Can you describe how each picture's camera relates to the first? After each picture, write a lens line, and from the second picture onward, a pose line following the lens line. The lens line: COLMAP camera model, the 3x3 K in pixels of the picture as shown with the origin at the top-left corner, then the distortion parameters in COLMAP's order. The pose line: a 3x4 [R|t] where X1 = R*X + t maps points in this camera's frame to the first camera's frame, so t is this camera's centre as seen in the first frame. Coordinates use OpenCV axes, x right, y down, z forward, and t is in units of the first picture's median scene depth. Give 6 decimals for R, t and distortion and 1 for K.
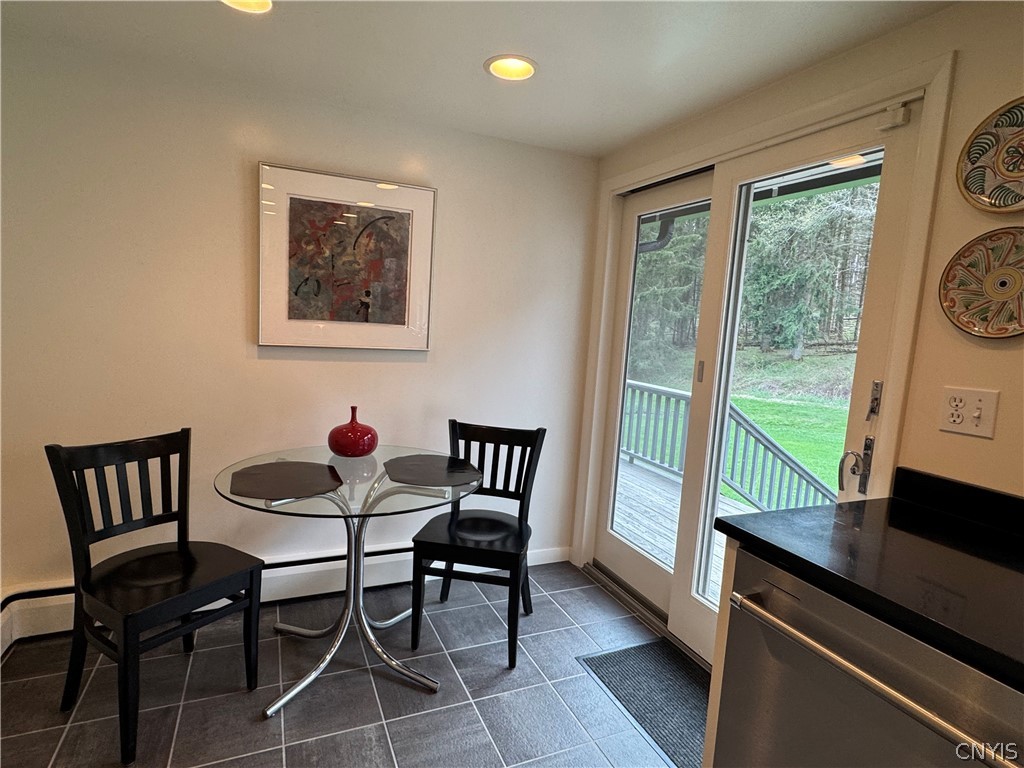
lens RADIAL K [[549.1, 0, 512.0], [0, 549.1, 384.0], [0, 0, 1]] dist [0.000437, 0.001150]
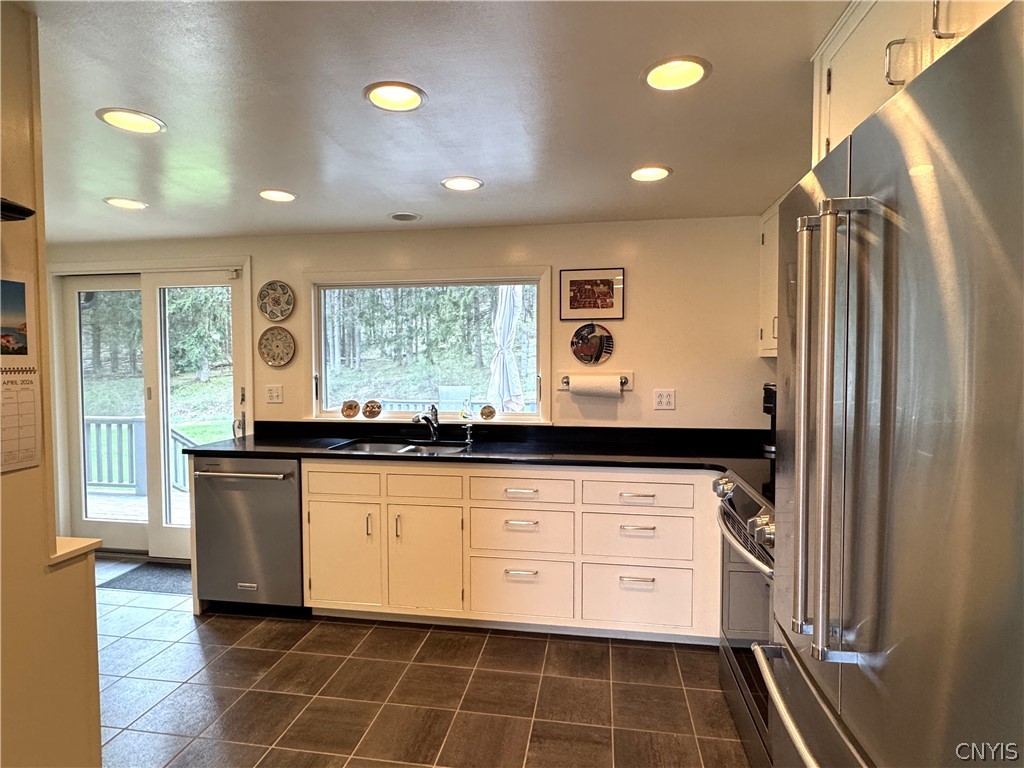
lens RADIAL K [[549.1, 0, 512.0], [0, 549.1, 384.0], [0, 0, 1]] dist [0.000437, 0.001150]
pose [[0.544720, -0.099732, 0.832667, -0.459519], [0.131440, 0.990785, 0.032683, 0.040673], [-0.828253, 0.091643, 0.552809, -0.874239]]
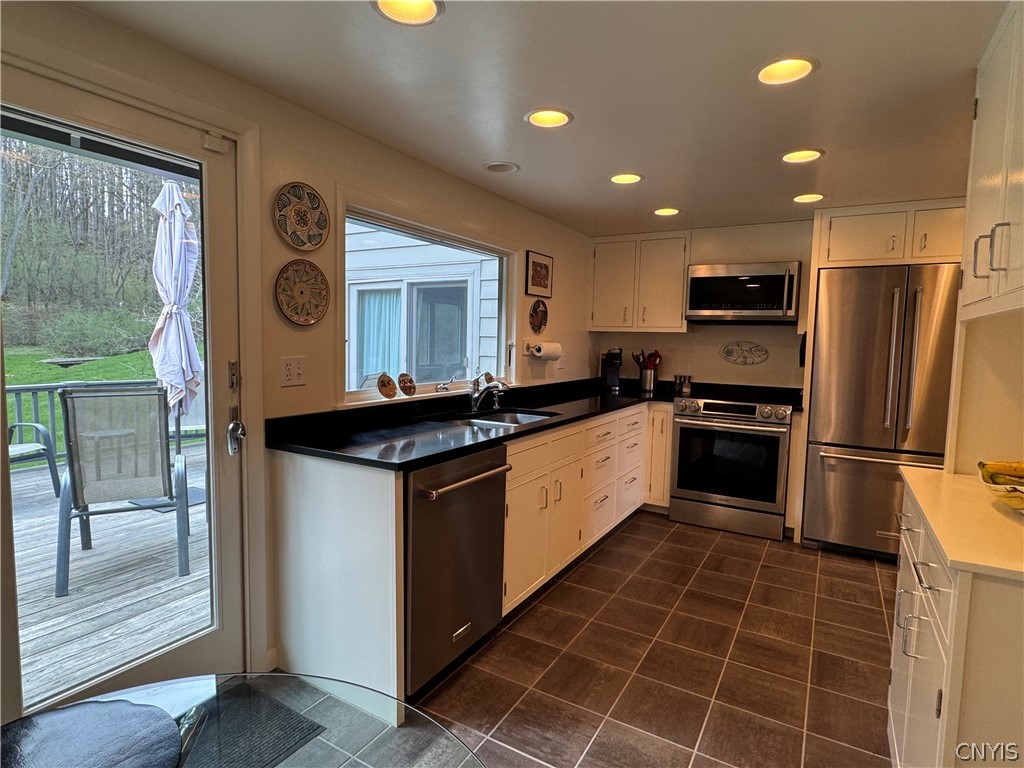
lens RADIAL K [[549.1, 0, 512.0], [0, 549.1, 384.0], [0, 0, 1]] dist [0.000437, 0.001150]
pose [[-0.578176, -0.137334, 0.804271, -0.514120], [0.036888, 0.980325, 0.193914, -0.124403], [-0.815077, 0.141785, -0.561735, 0.862802]]
